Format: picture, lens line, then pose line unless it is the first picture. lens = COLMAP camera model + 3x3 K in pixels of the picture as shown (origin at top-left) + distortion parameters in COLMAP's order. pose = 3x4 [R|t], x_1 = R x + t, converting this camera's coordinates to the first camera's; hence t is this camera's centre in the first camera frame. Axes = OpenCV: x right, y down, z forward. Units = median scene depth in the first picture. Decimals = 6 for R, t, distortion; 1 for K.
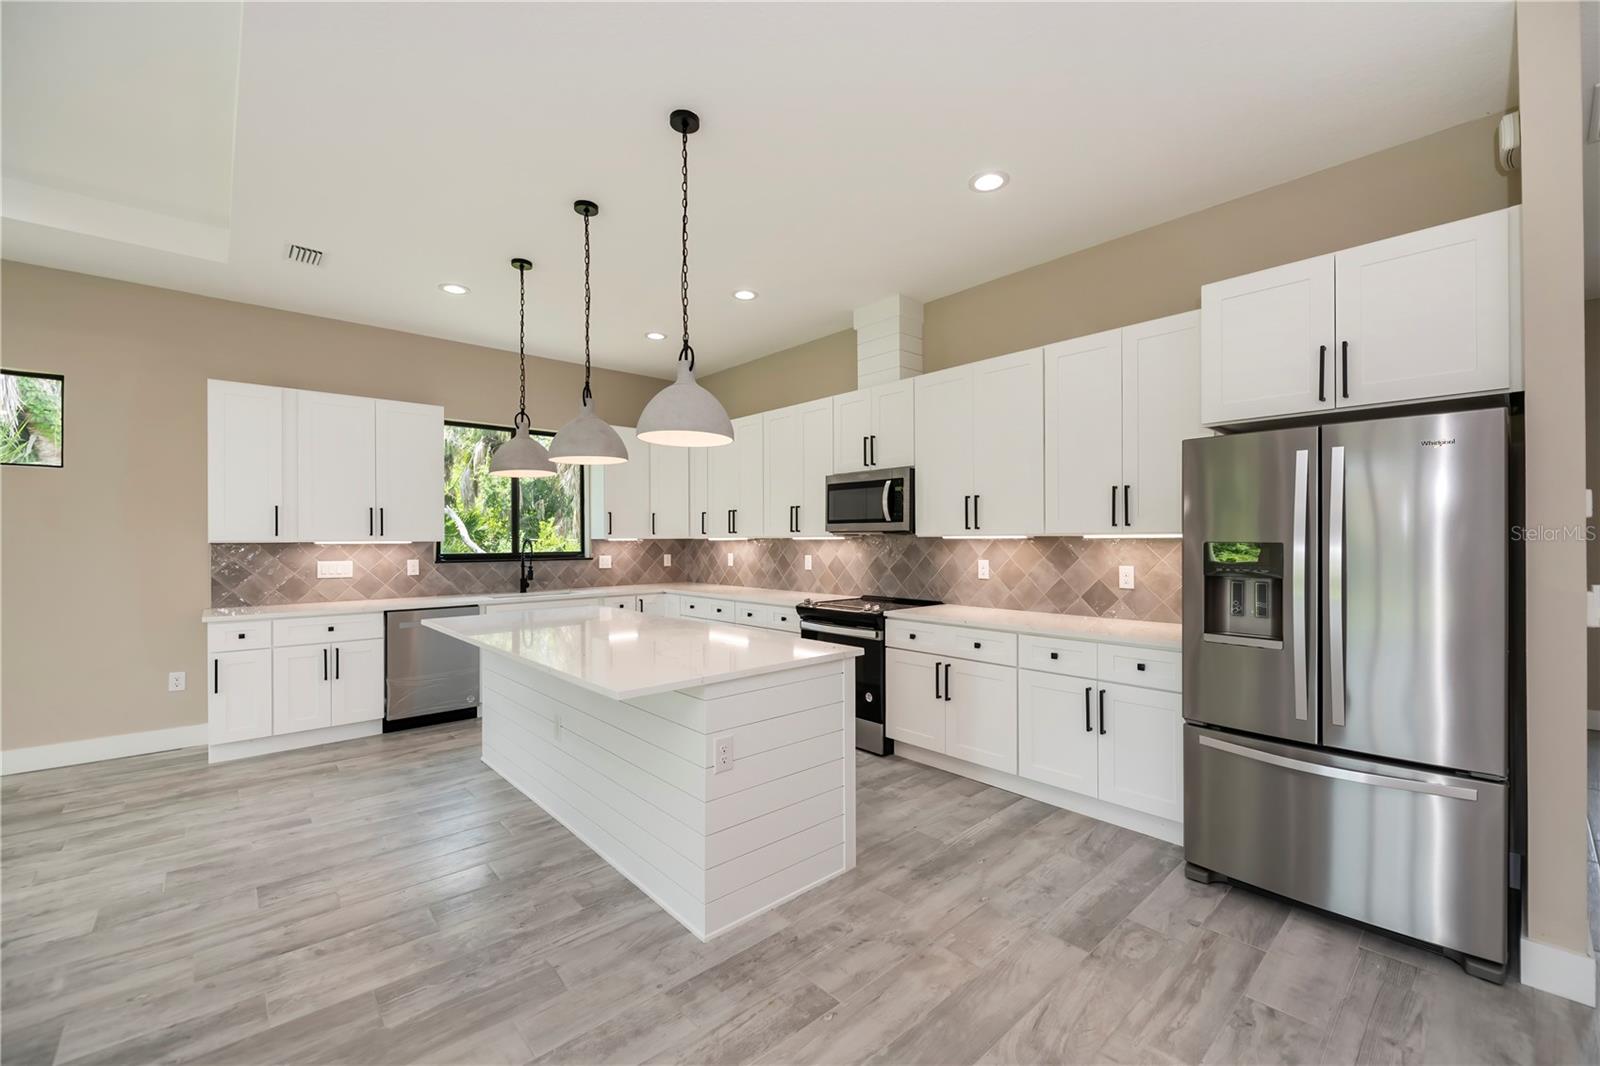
lens RADIAL K [[645.1, 0, 813.0], [0, 645.1, 548.8], [0, 0, 1]] dist [0.006461, -0.003999]
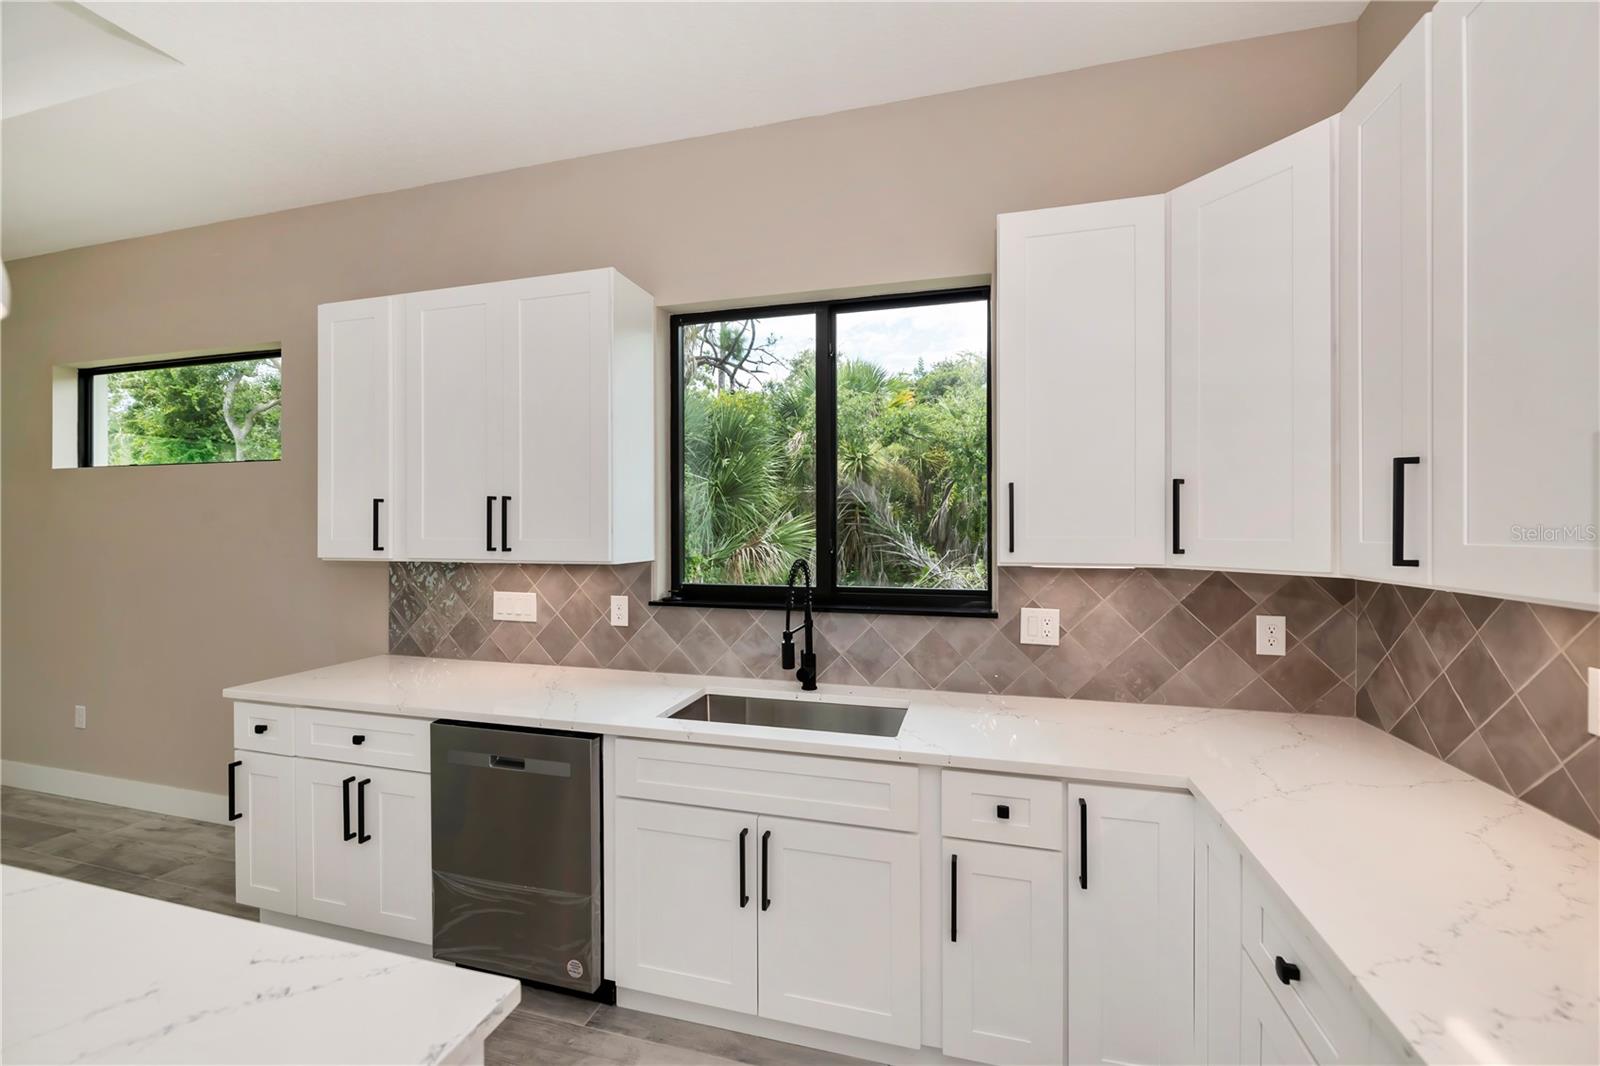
lens RADIAL K [[645.1, 0, 800.2], [0, 645.1, 530.9], [0, 0, 1]] dist [0.006461, -0.003999]
pose [[0.528080, 0.006117, -0.849173, -0.127723], [-0.012134, 0.999926, -0.000343, -0.040470], [0.849108, 0.010485, 0.528115, 0.964741]]
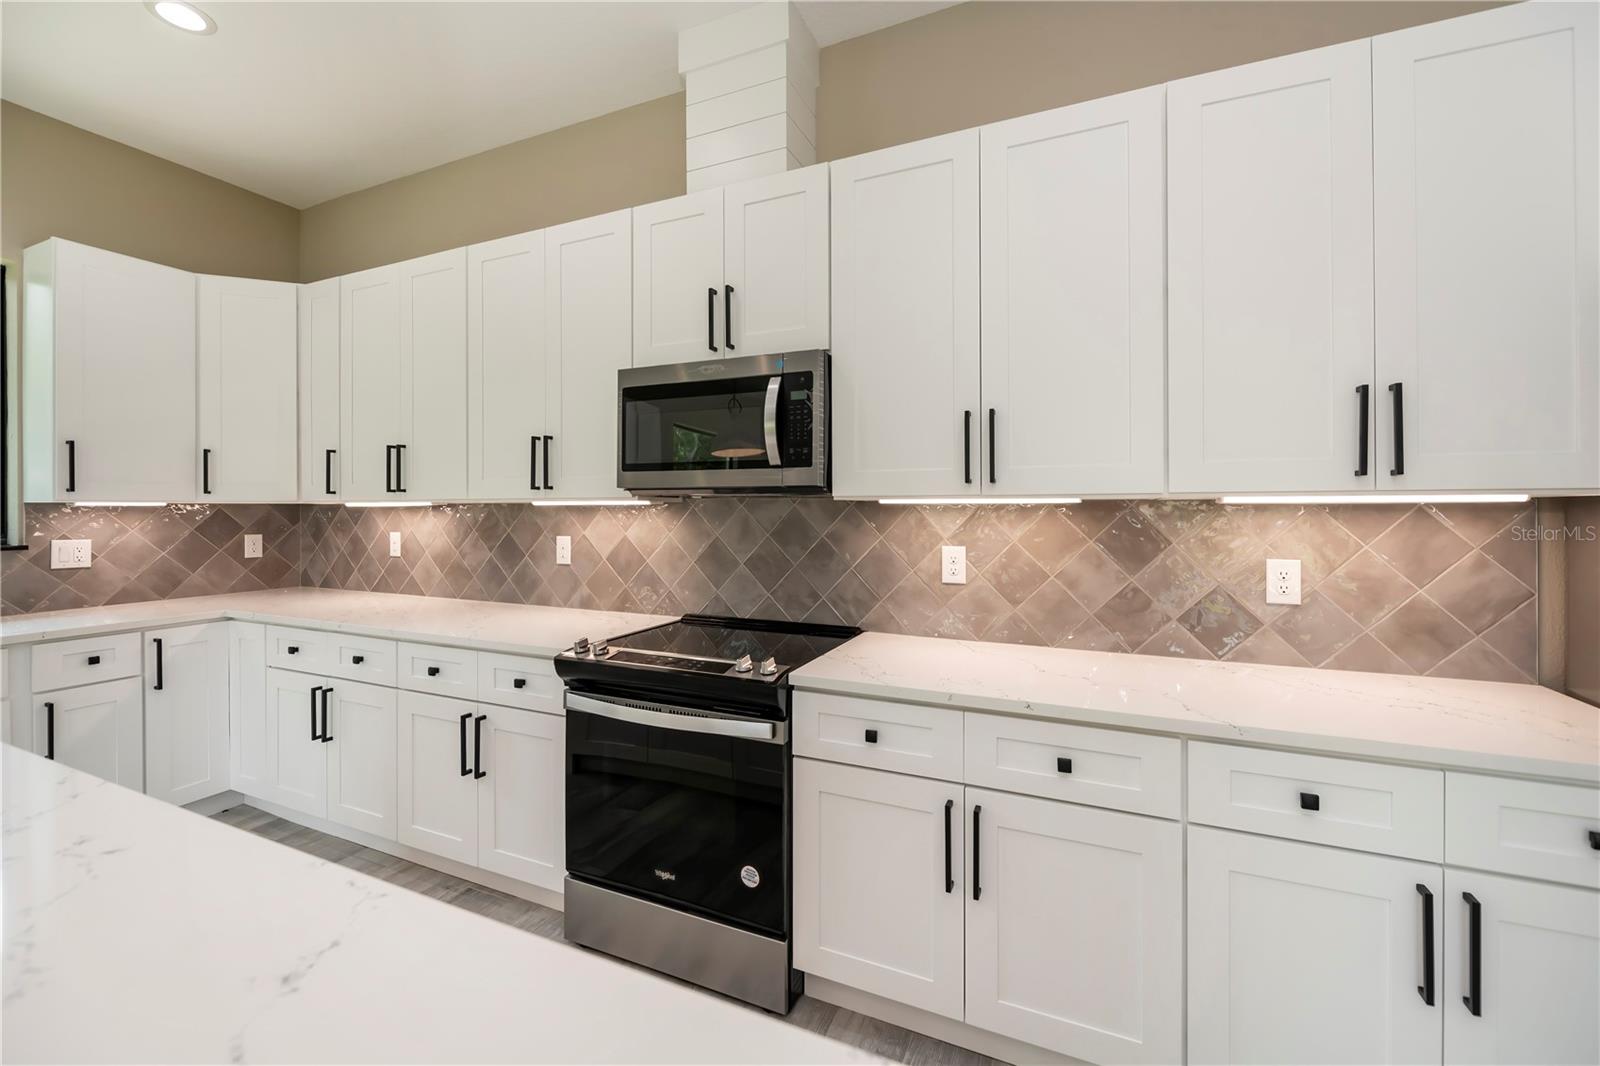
lens RADIAL K [[645.1, 0, 800.3], [0, 645.1, 511.7], [0, 0, 1]] dist [0.006461, -0.003999]
pose [[0.919042, 0.002007, 0.394156, -0.044954], [0.002009, 0.999950, -0.009776, -0.004677], [-0.394156, 0.009776, 0.918992, 0.531959]]
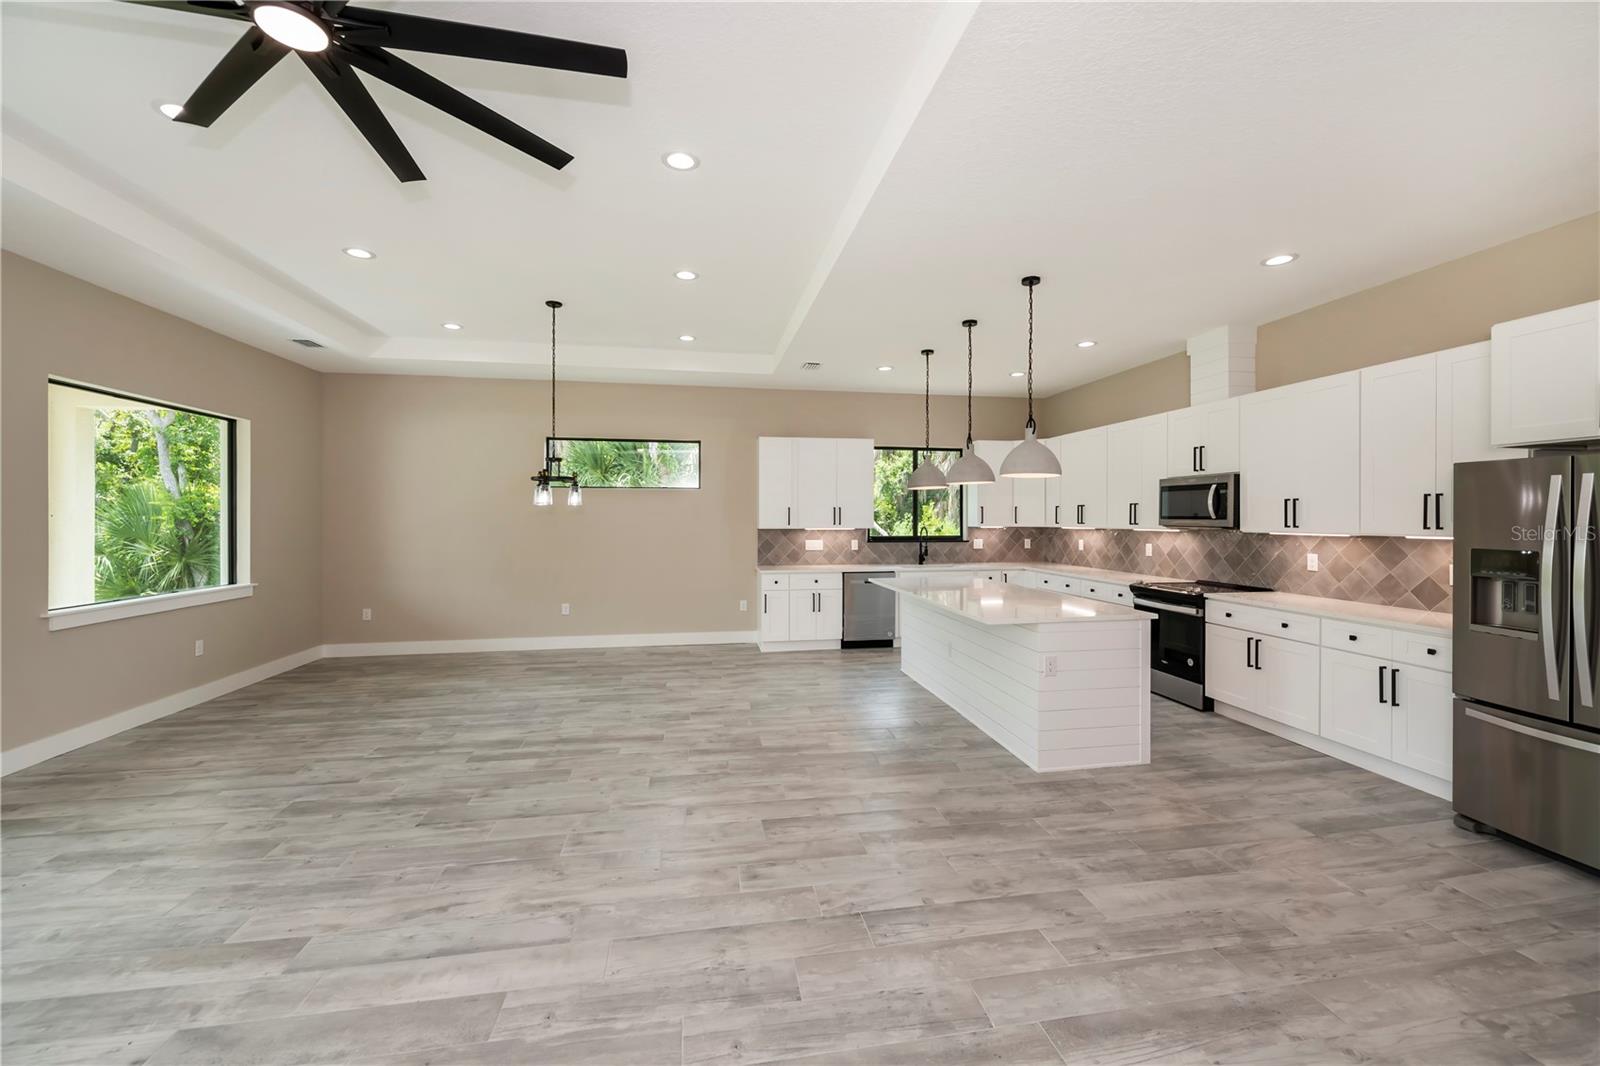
lens RADIAL K [[645.1, 0, 807.2], [0, 645.1, 513.9], [0, 0, 1]] dist [0.006461, -0.003999]
pose [[0.844597, 0.001665, -0.535401, 0.114036], [-0.010931, 0.999840, -0.014133, -0.024376], [0.535292, 0.017789, 0.844480, -0.384862]]
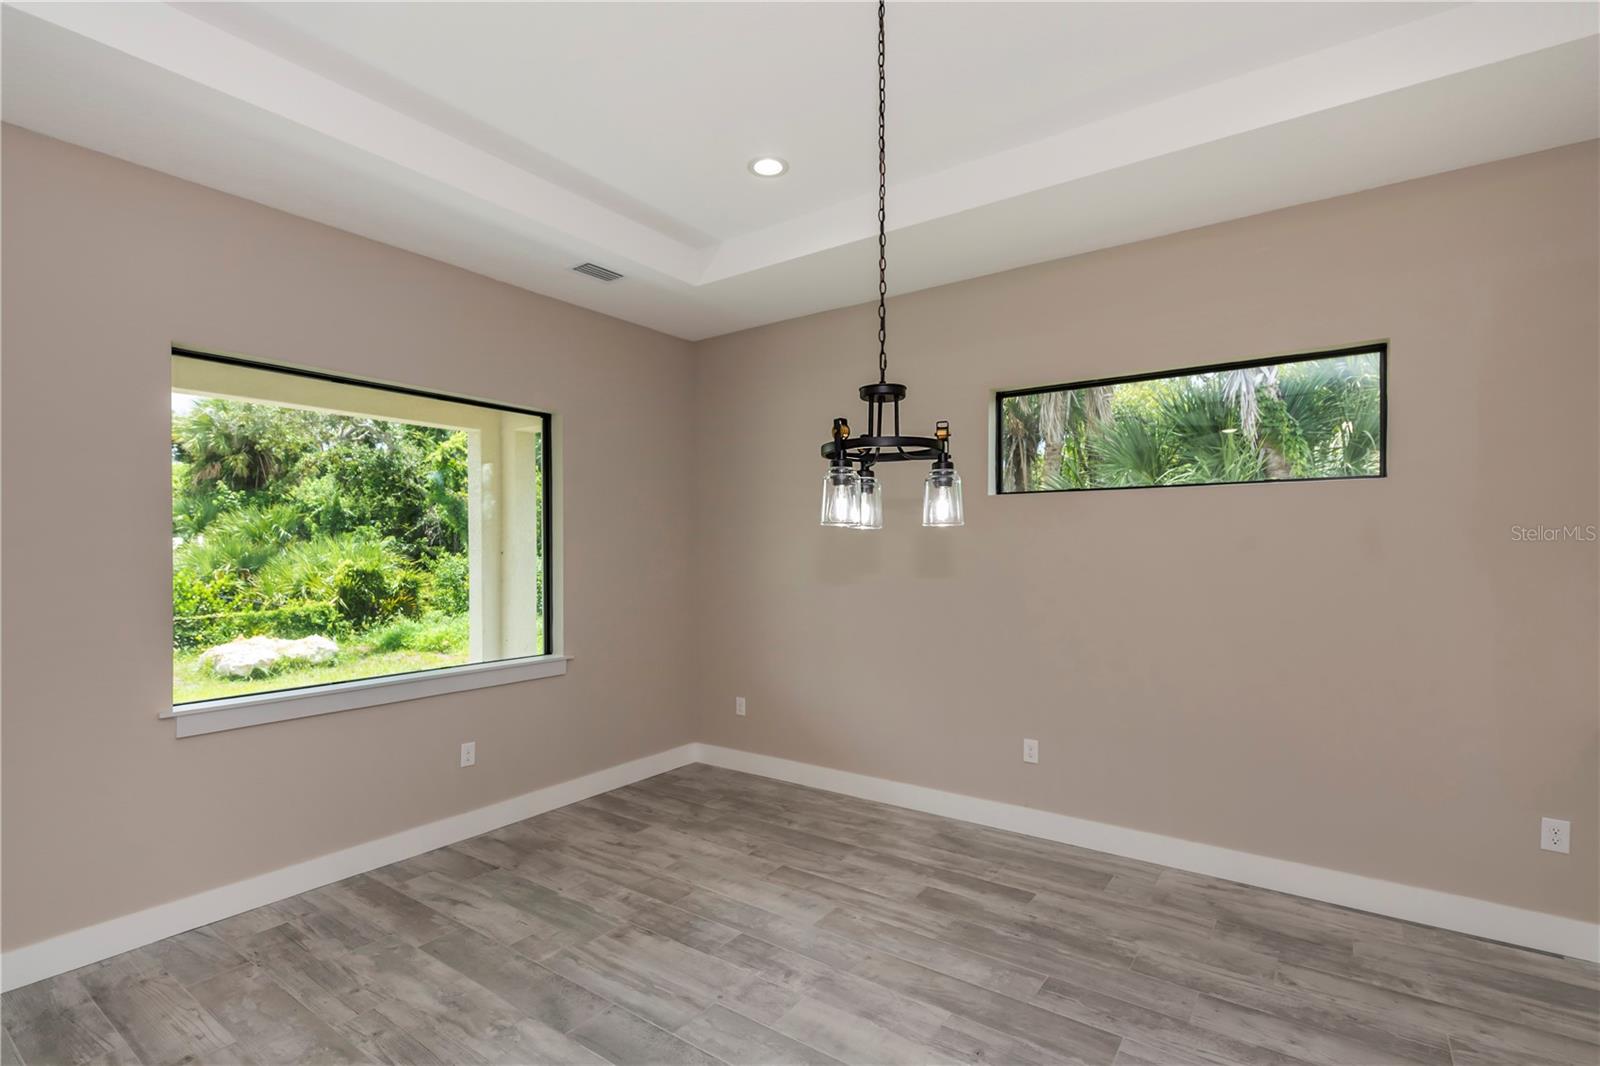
lens RADIAL K [[739.9, 0, 819.1], [0, 739.9, 555.9], [0, 0, 1]] dist [0.011444, -0.004258]
pose [[0.214754, 0.012694, -0.976586, -0.455737], [-0.009747, 0.999894, 0.010854, -0.040158], [0.976620, 0.007188, 0.214855, 0.208095]]
